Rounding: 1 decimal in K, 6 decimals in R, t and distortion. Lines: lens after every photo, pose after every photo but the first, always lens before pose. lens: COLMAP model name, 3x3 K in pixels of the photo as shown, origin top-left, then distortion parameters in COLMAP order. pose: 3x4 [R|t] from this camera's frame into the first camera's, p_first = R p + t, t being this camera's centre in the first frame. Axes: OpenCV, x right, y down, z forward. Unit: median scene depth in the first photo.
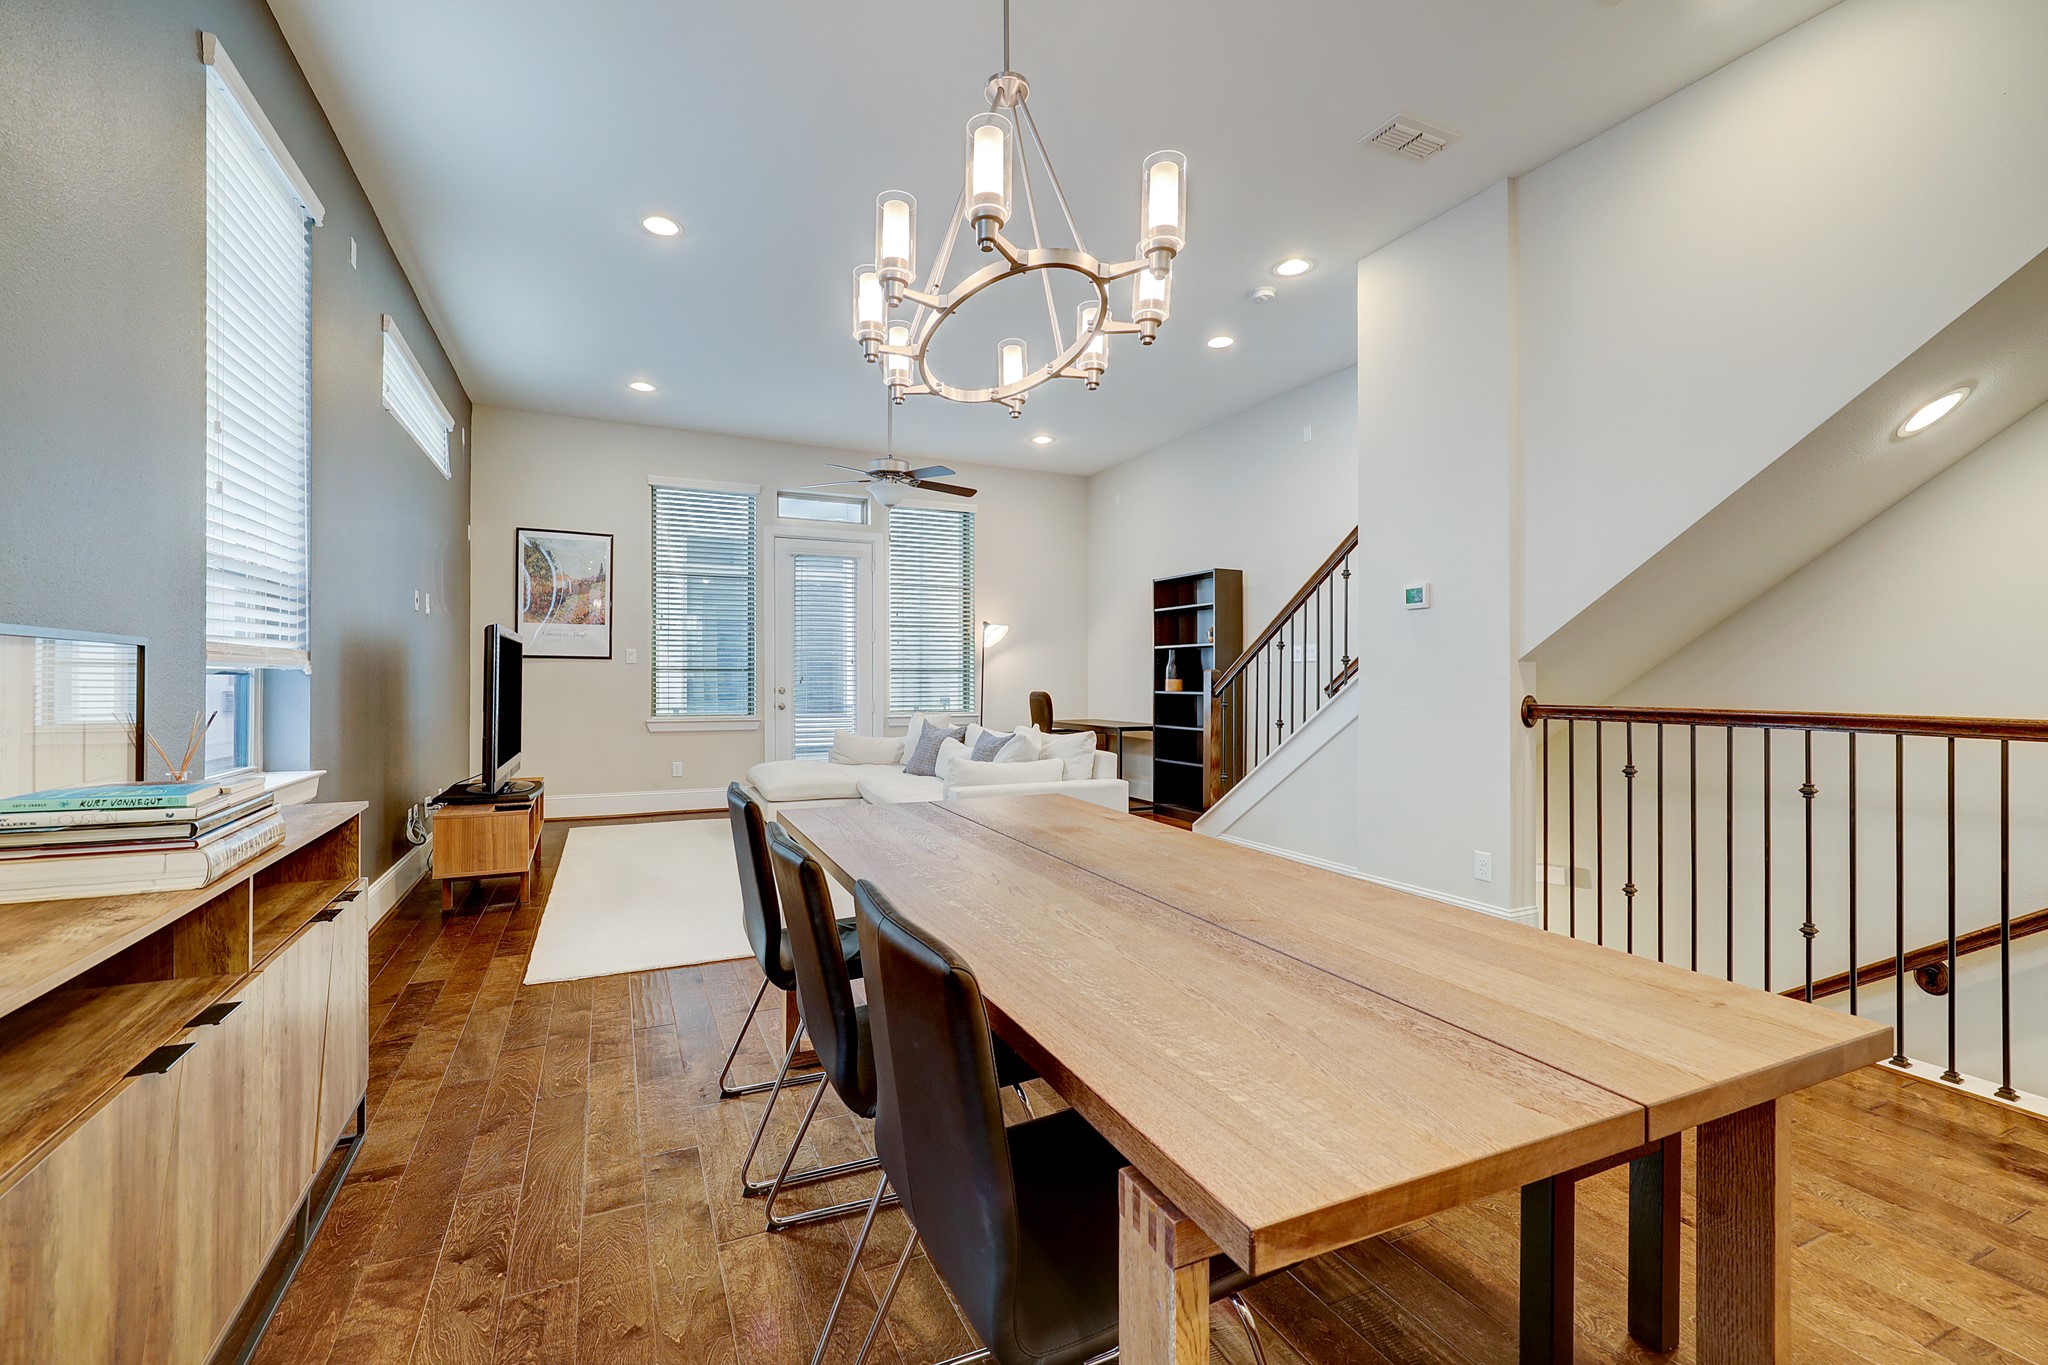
lens RADIAL K [[845.0, 0, 990.0], [0, 845.0, 675.2], [0, 0, 1]] dist [0.000188, -0.000090]
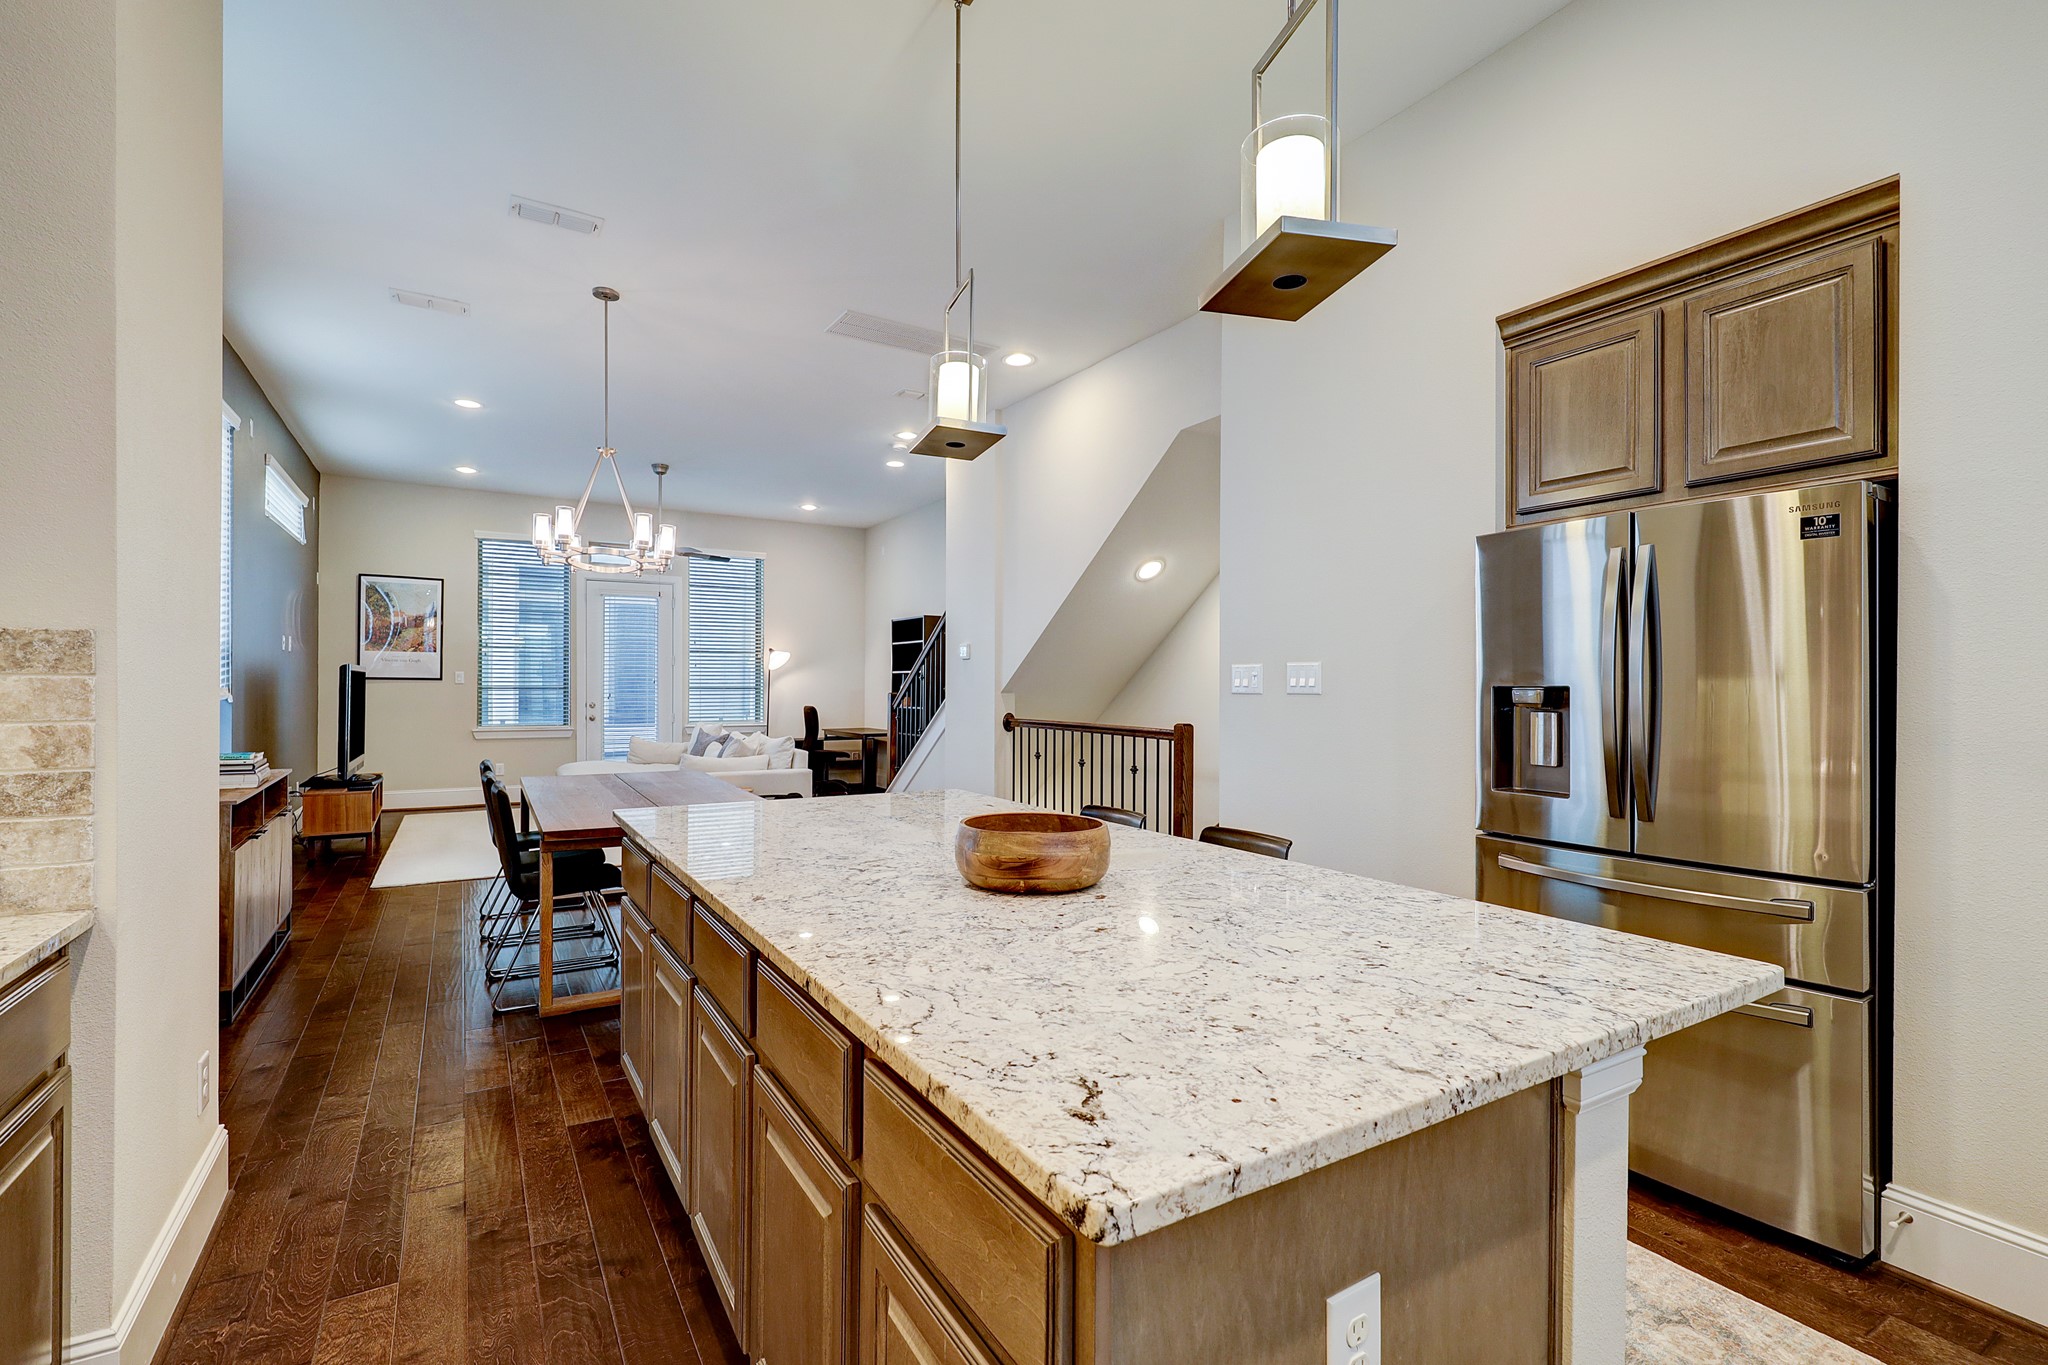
lens RADIAL K [[905.0, 0, 993.4], [0, 905.0, 681.6], [0, 0, 1]] dist [0.022452, 0.000155]
pose [[0.994271, 0.004446, 0.106798, 0.207562], [-0.004402, 0.999990, -0.000654, -0.019344], [-0.106800, 0.000181, 0.994281, -0.405342]]
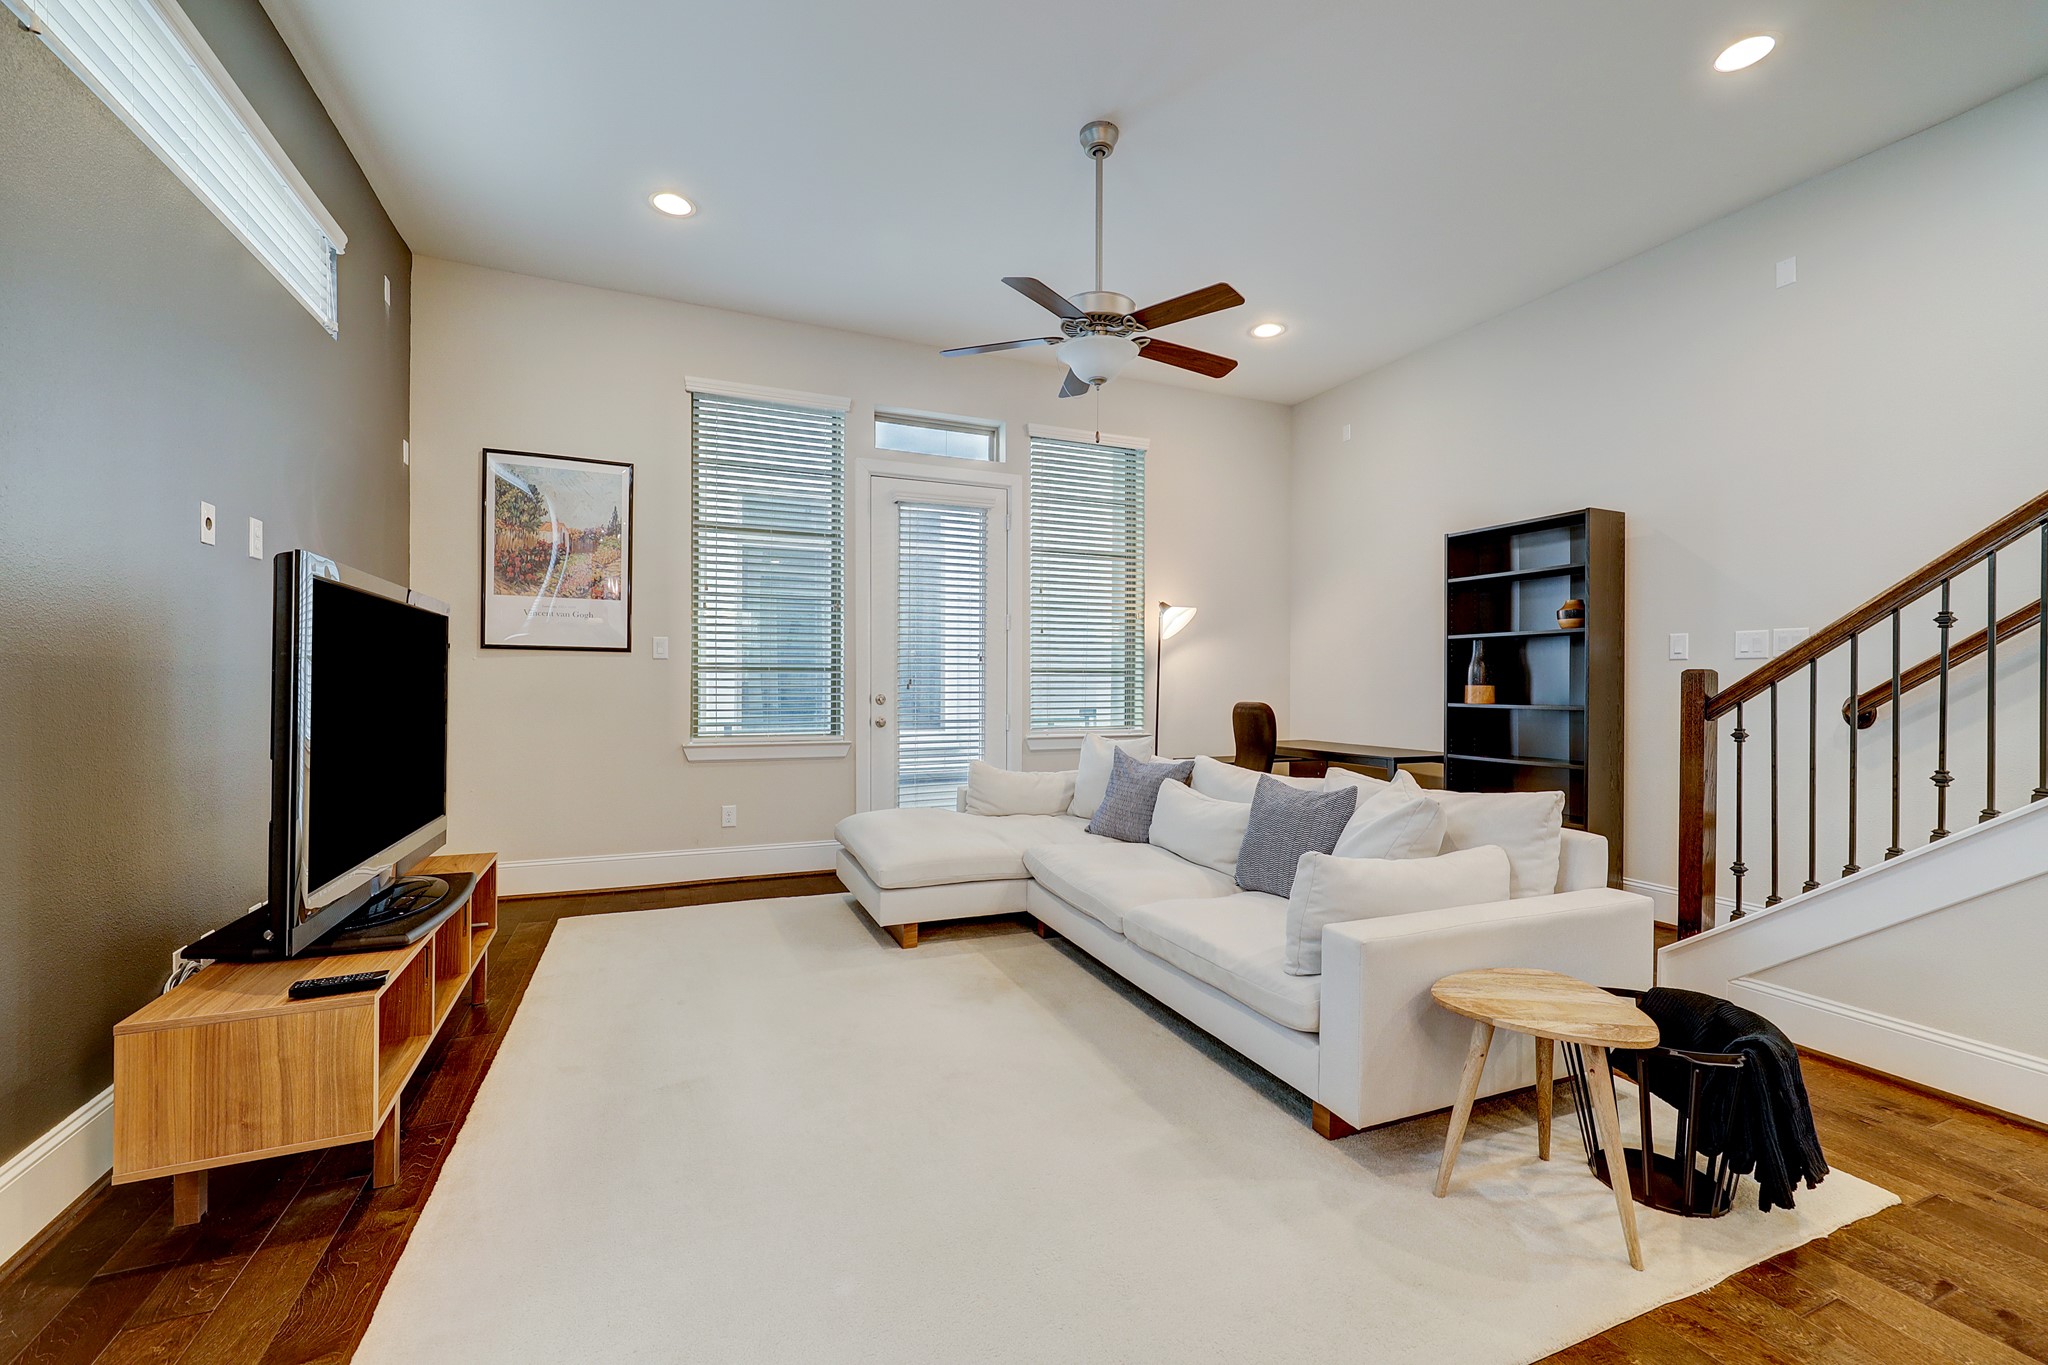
lens RADIAL K [[844.9, 0, 1024.0], [0, 844.9, 682.5], [0, 0, 1]] dist [0.001645, 0.000295]
pose [[0.999788, 0.003821, -0.020217, -0.126532], [-0.003728, 0.999982, 0.004652, 0.000870], [0.020234, -0.004576, 0.999785, 0.344786]]
